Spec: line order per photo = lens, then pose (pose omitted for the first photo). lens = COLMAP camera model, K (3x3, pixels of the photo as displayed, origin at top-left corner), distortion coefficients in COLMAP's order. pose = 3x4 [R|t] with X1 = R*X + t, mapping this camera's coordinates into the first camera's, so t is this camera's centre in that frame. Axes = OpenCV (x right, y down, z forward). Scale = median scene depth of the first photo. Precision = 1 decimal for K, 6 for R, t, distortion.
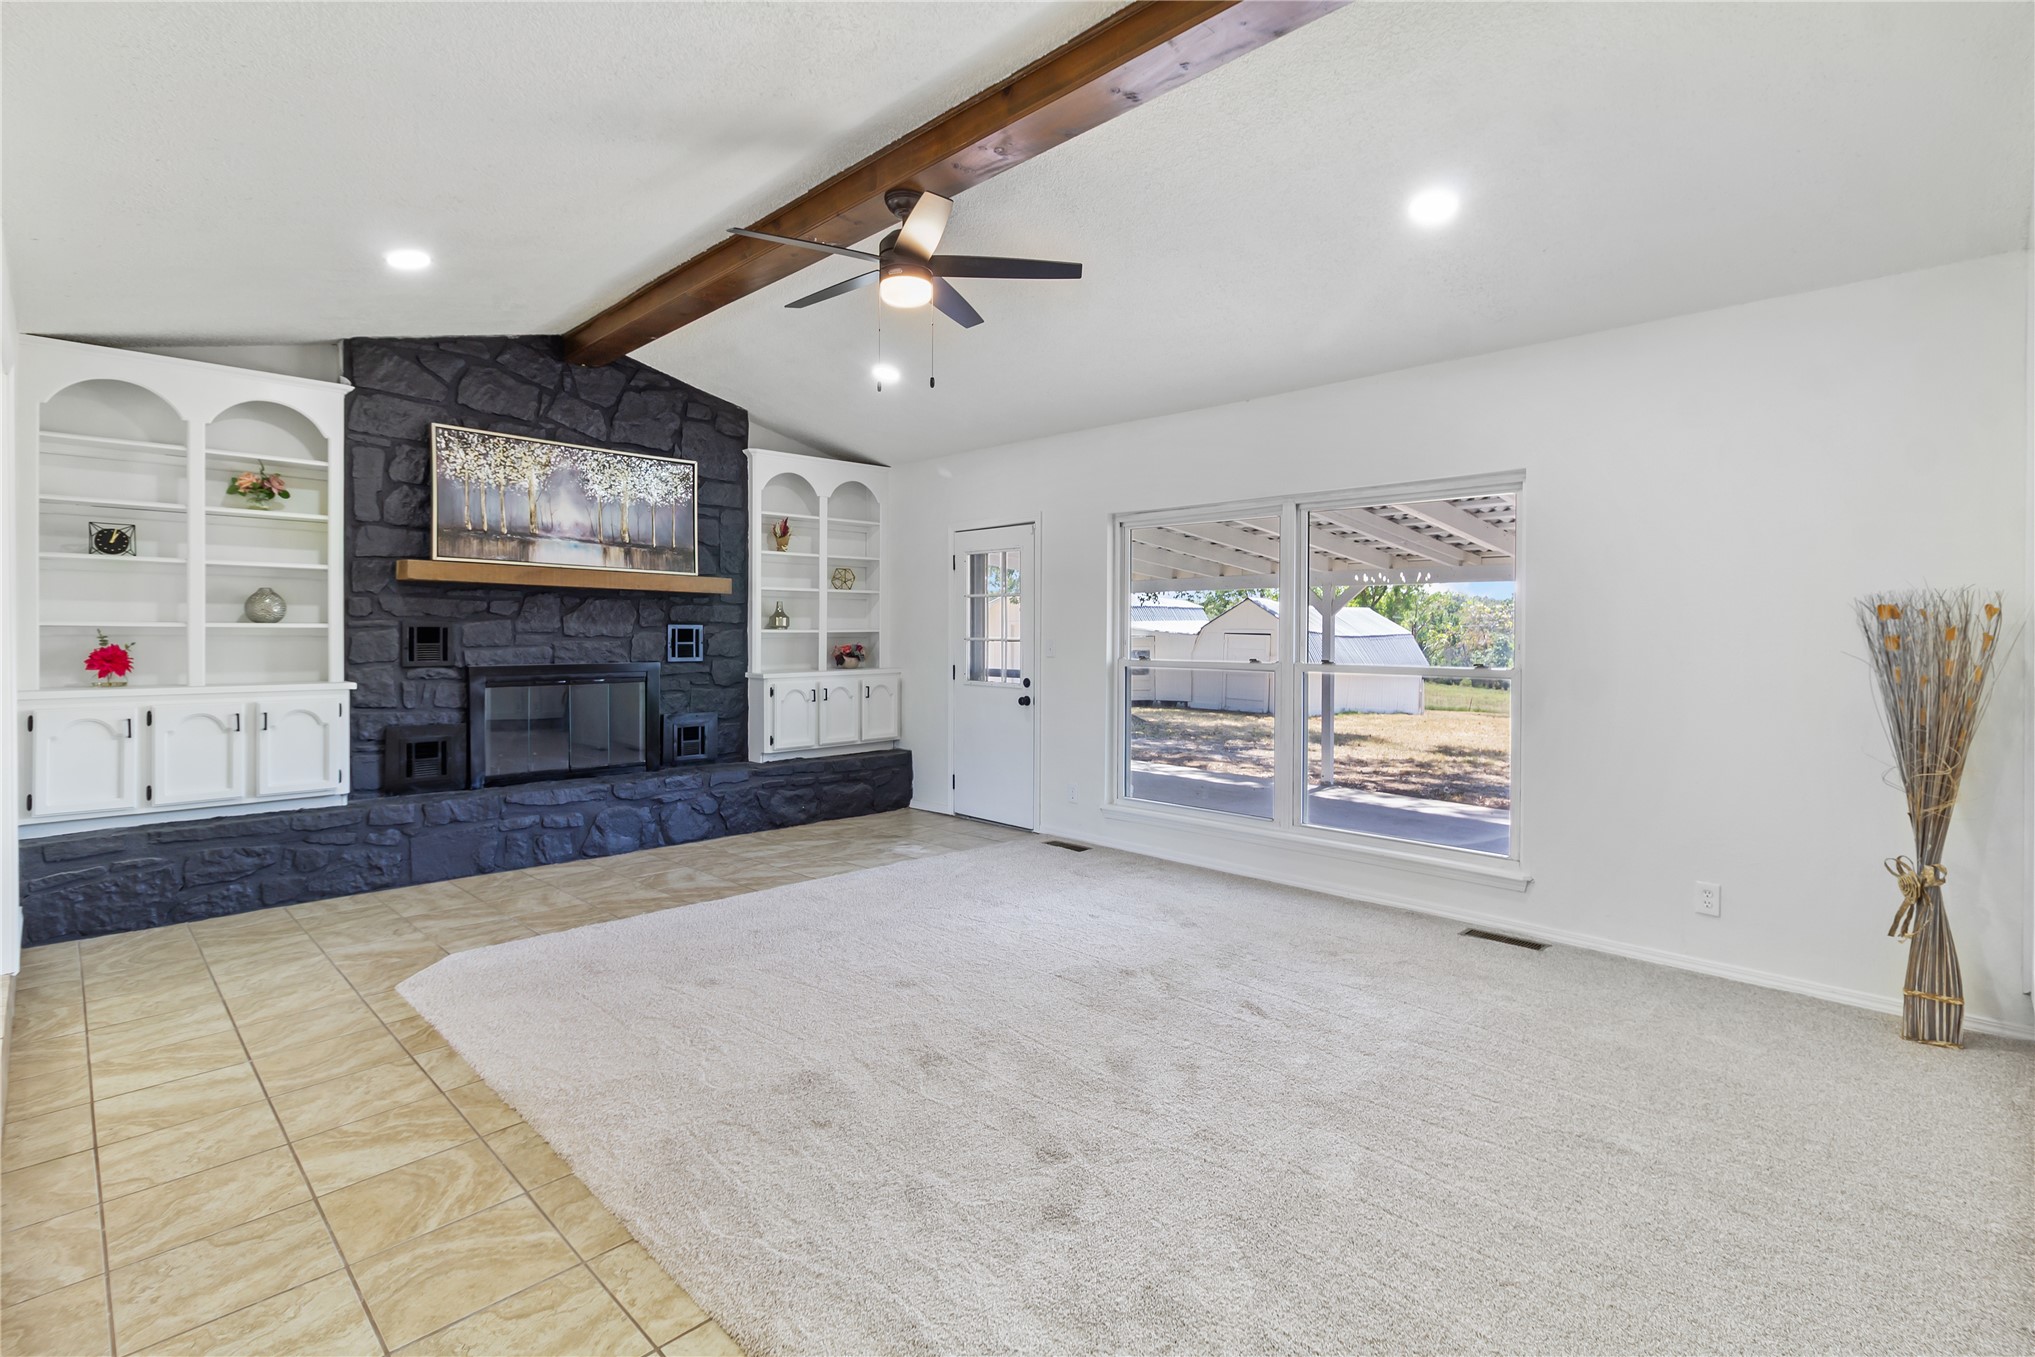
lens RADIAL K [[976.1, 0, 1021.3], [0, 976.1, 638.2], [0, 0, 1]] dist [0.002426, -0.000046]
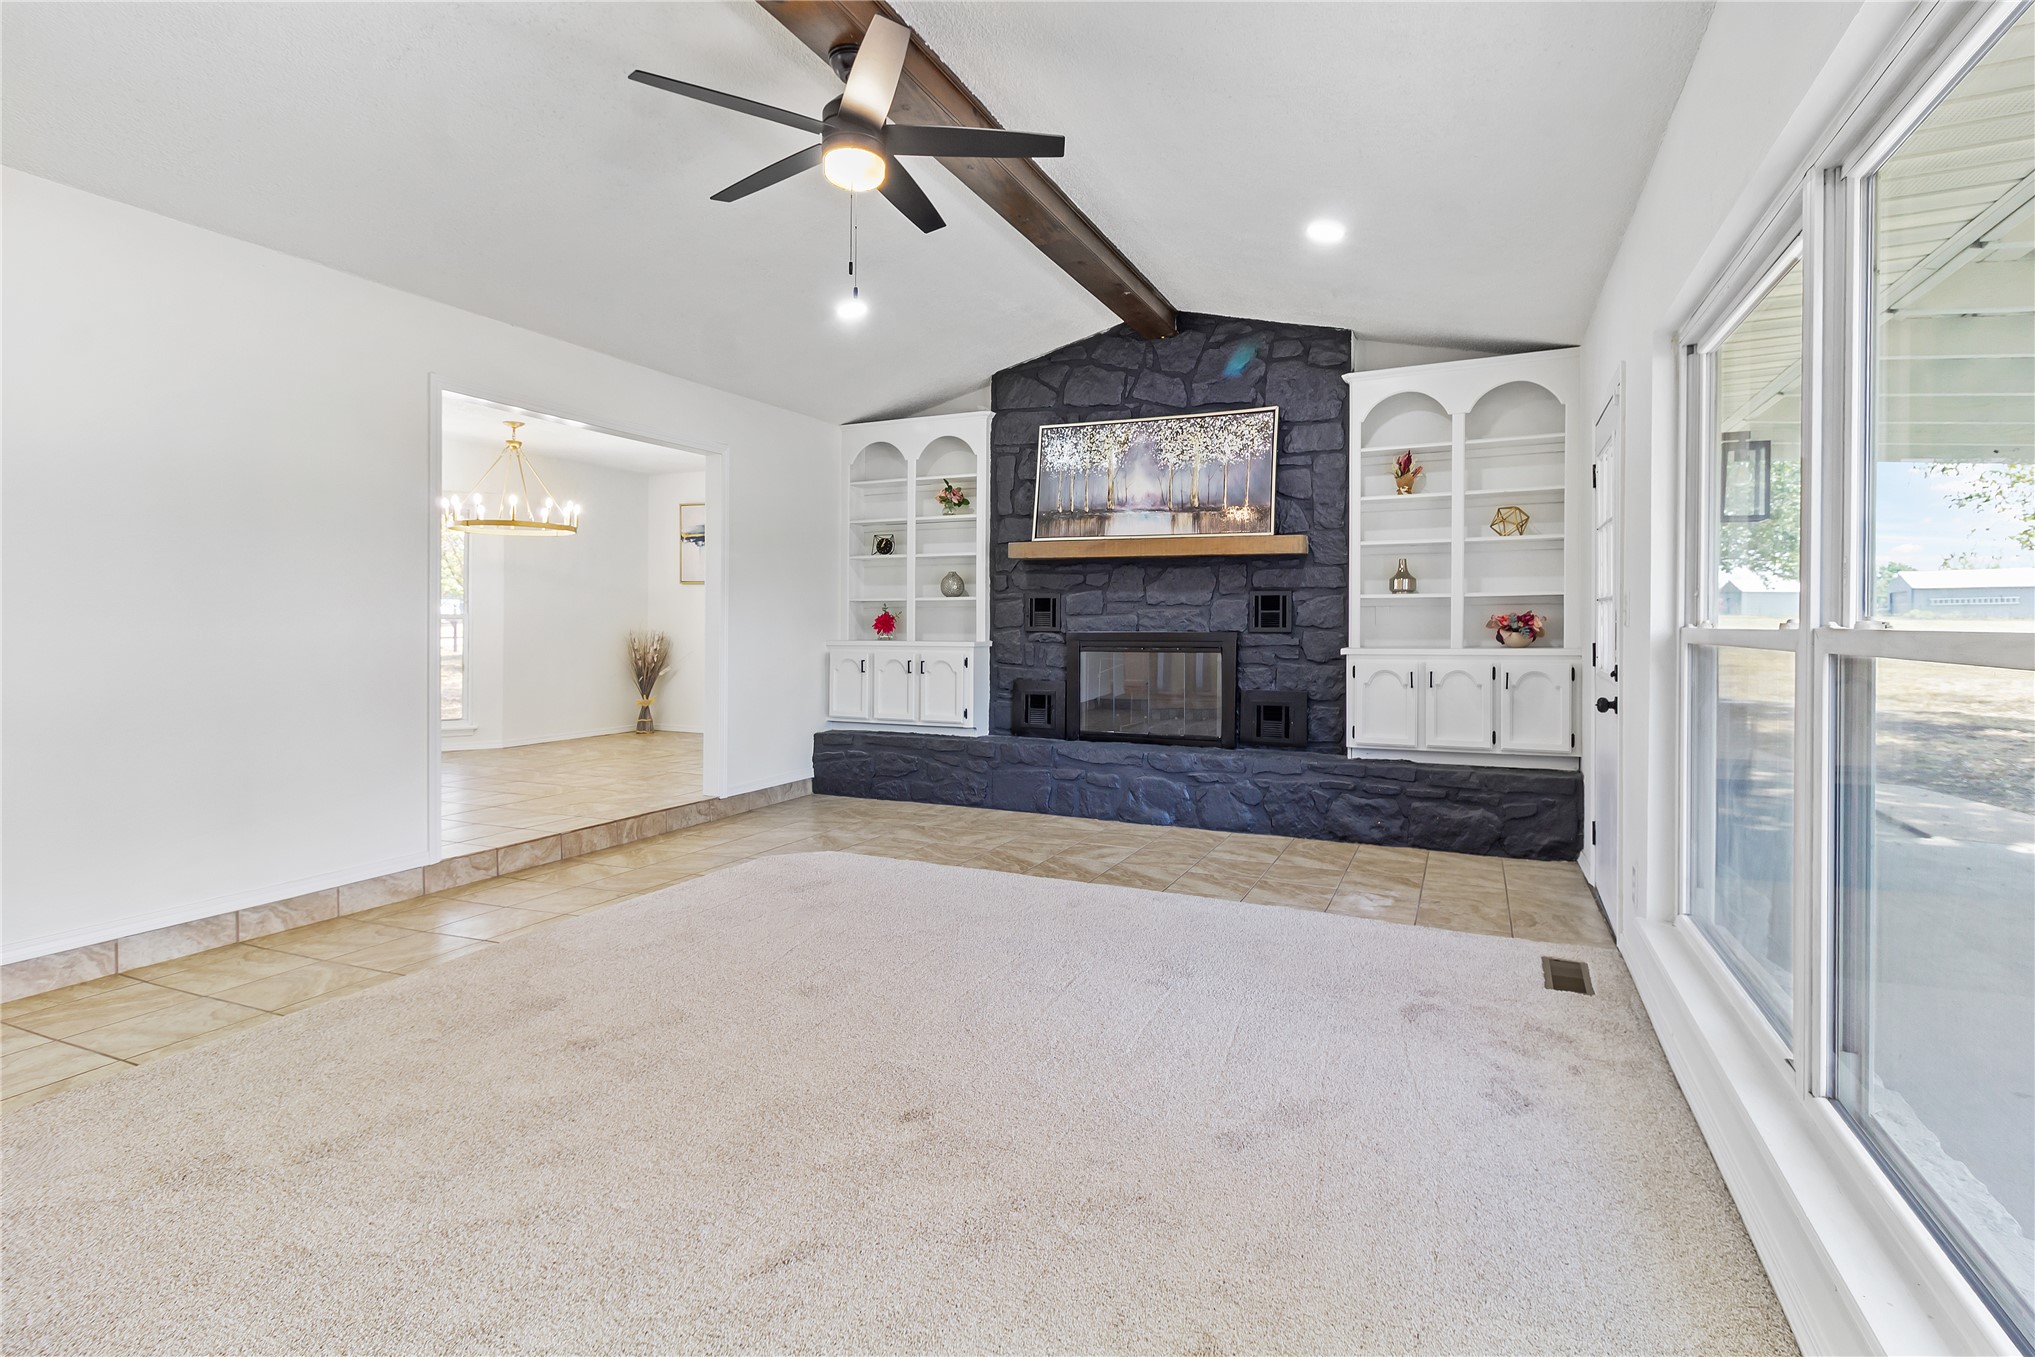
lens RADIAL K [[950.4, 0, 1025.0], [0, 950.4, 622.9], [0, 0, 1]] dist [0.006225, 0.000199]
pose [[0.345003, -0.003463, -0.938595, 0.434237], [-0.003744, 0.999980, -0.005066, 0.022677], [0.938594, 0.005262, 0.344983, 0.535860]]
